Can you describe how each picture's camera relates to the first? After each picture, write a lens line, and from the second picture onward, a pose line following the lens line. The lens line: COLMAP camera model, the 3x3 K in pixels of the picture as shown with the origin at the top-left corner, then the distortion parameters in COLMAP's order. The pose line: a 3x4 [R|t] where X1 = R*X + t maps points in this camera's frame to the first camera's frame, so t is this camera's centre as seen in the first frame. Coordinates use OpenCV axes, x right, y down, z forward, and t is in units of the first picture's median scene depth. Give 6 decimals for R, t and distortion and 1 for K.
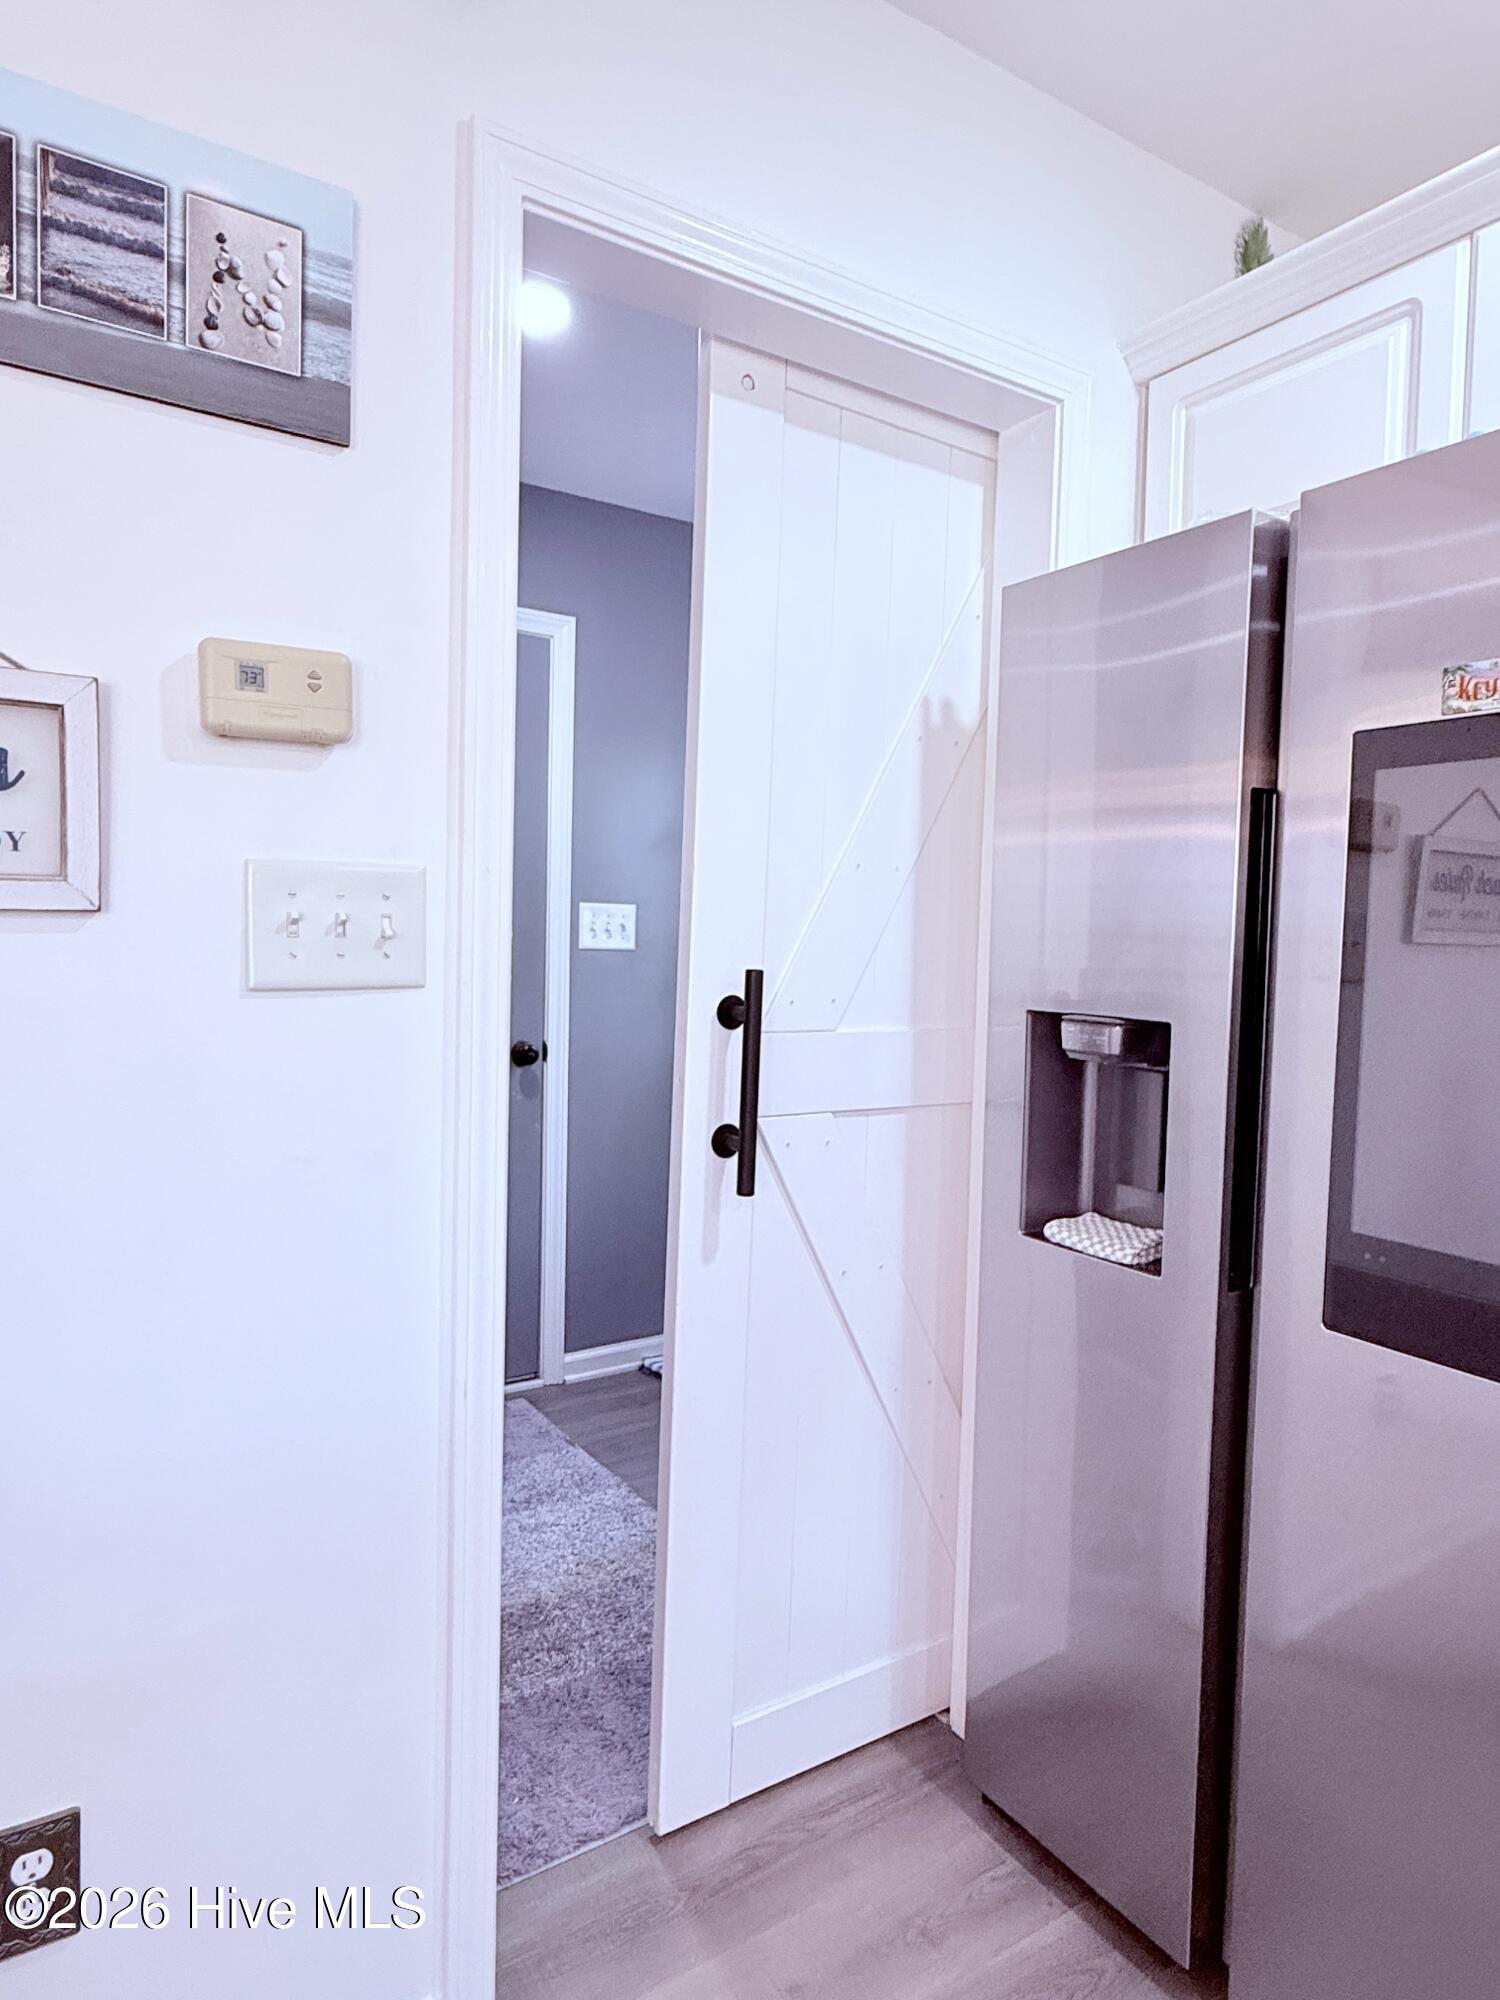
lens RADIAL K [[1175.3, 0, 747.8], [0, 1175.3, 997.1], [0, 0, 1]] dist [0.003872, -0.001429]
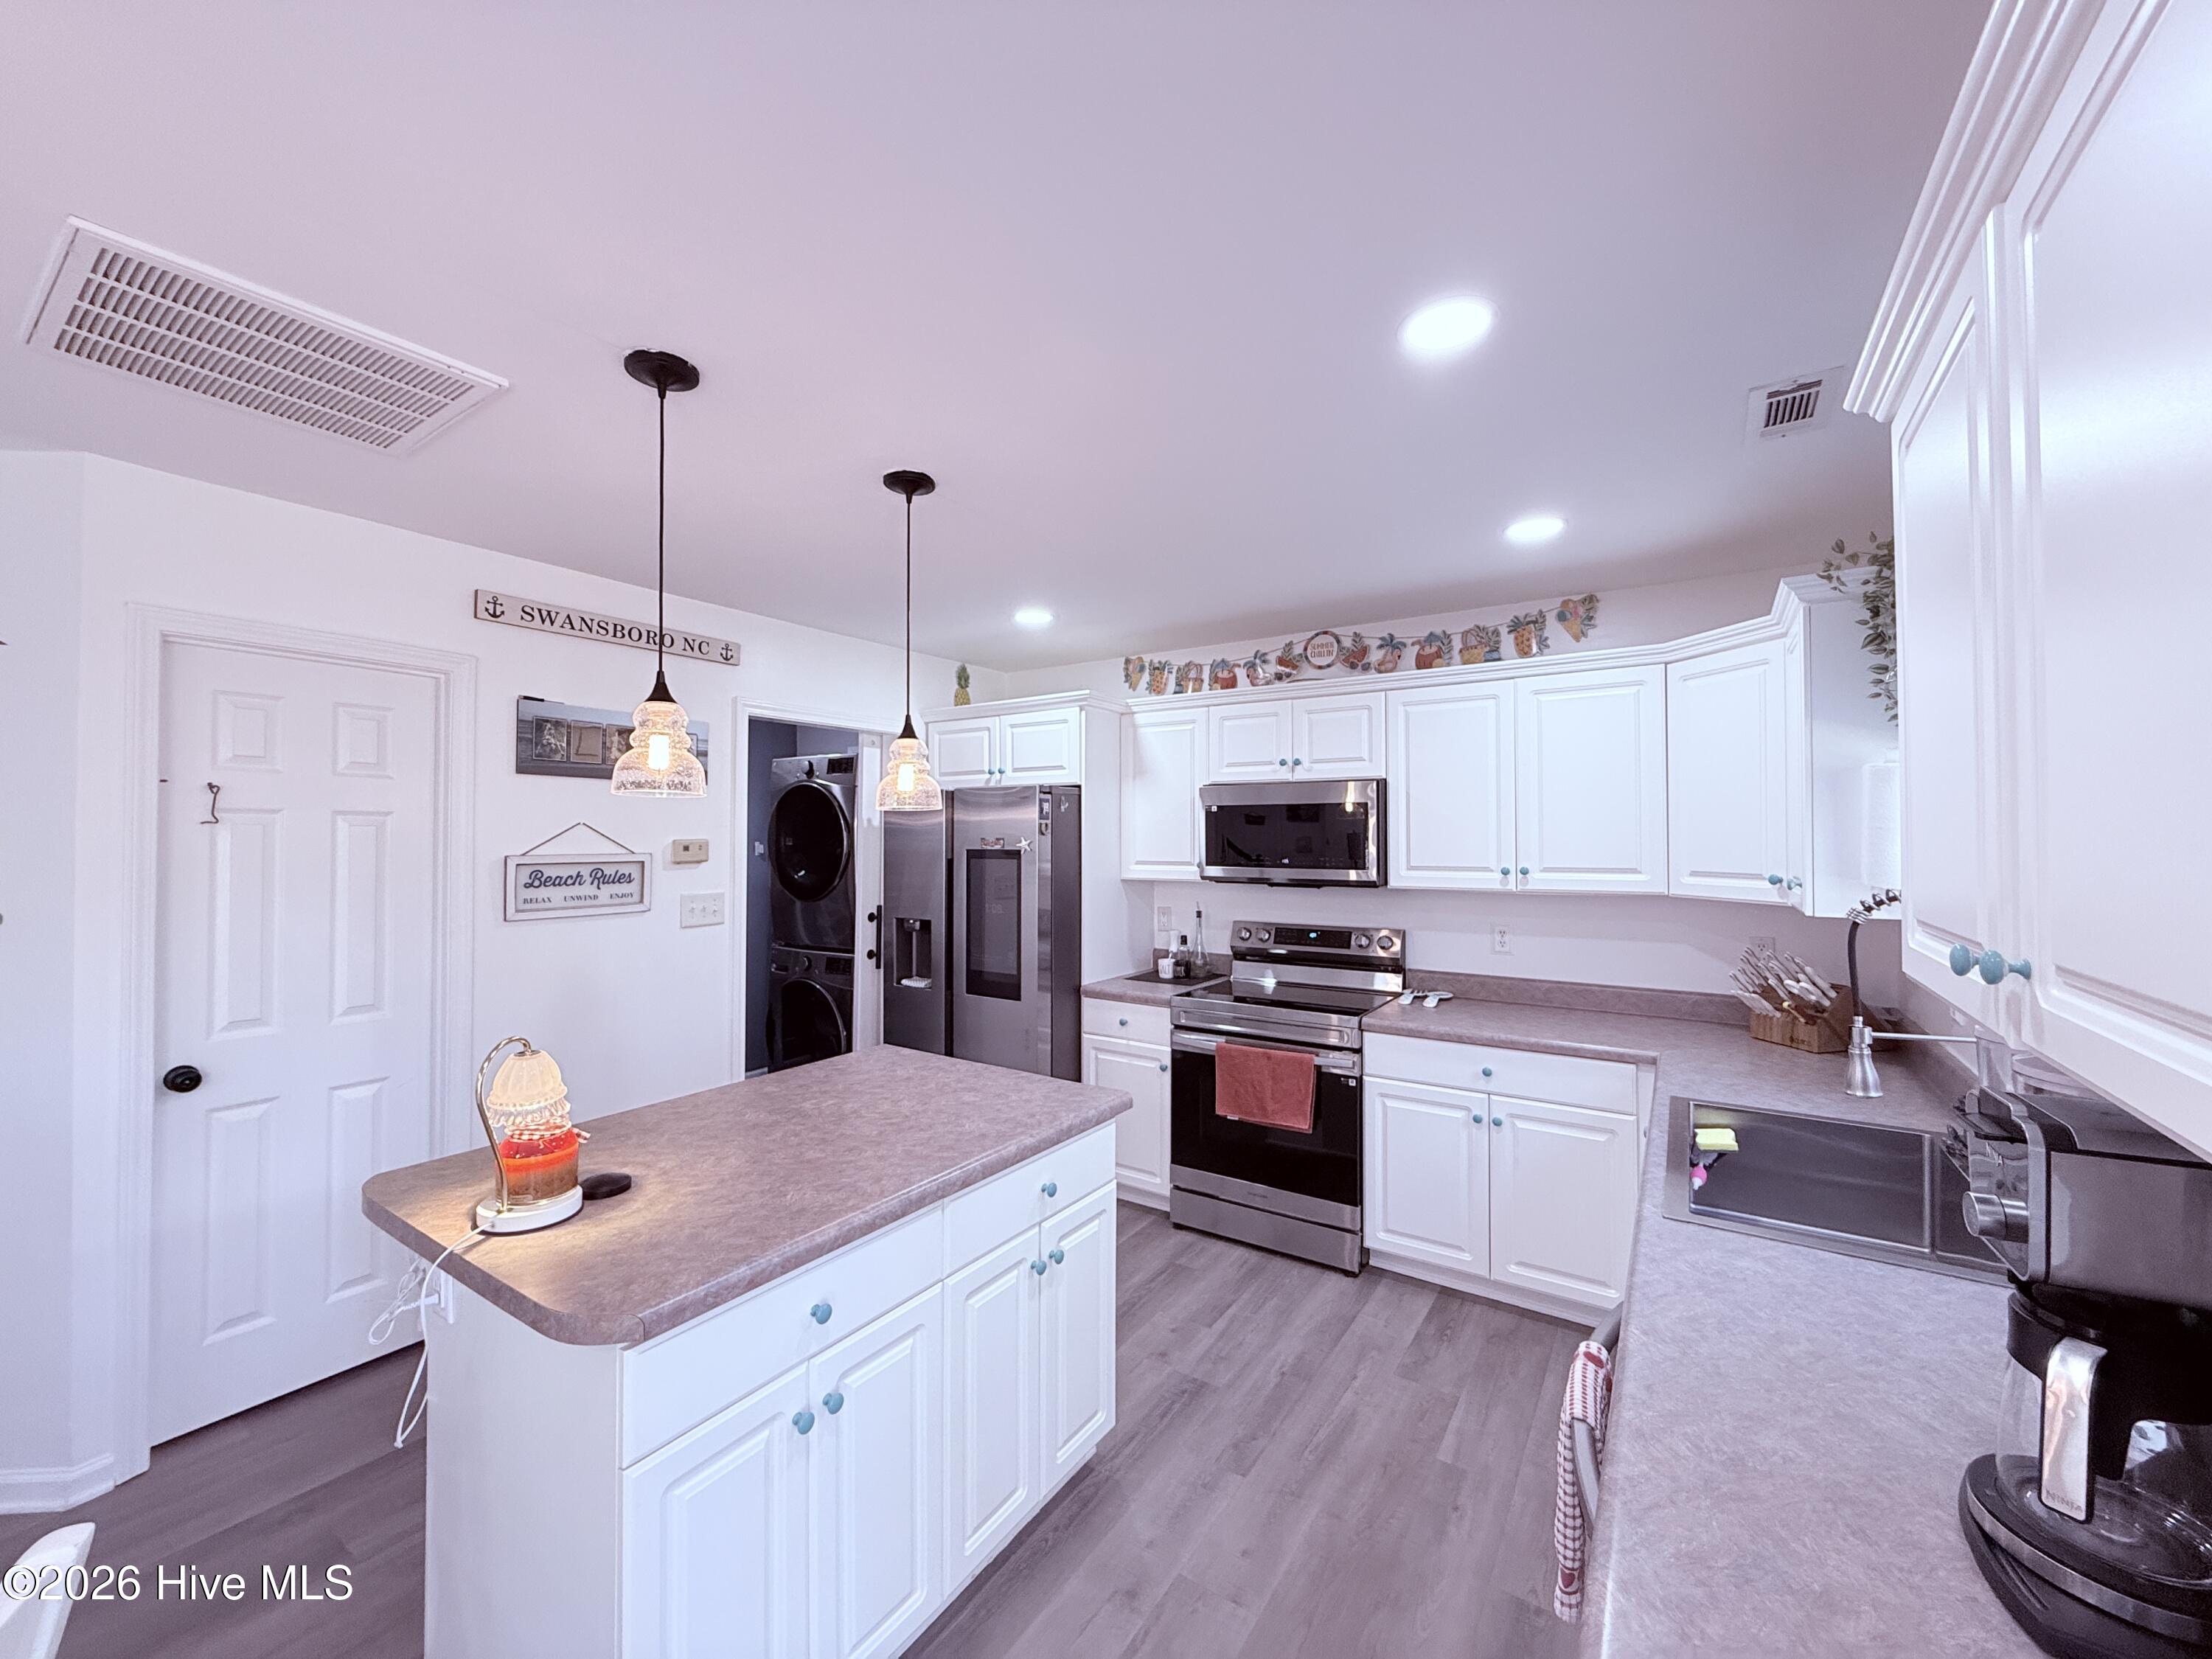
lens RADIAL K [[886.2, 0, 1102.8], [0, 886.2, 827.0], [0, 0, 1]] dist [-0.001658, -0.000072]
pose [[0.918139, -0.018795, 0.395813, -0.239757], [0.044296, 0.997482, -0.055387, -0.090102], [-0.393775, 0.068386, 0.916659, -1.753503]]
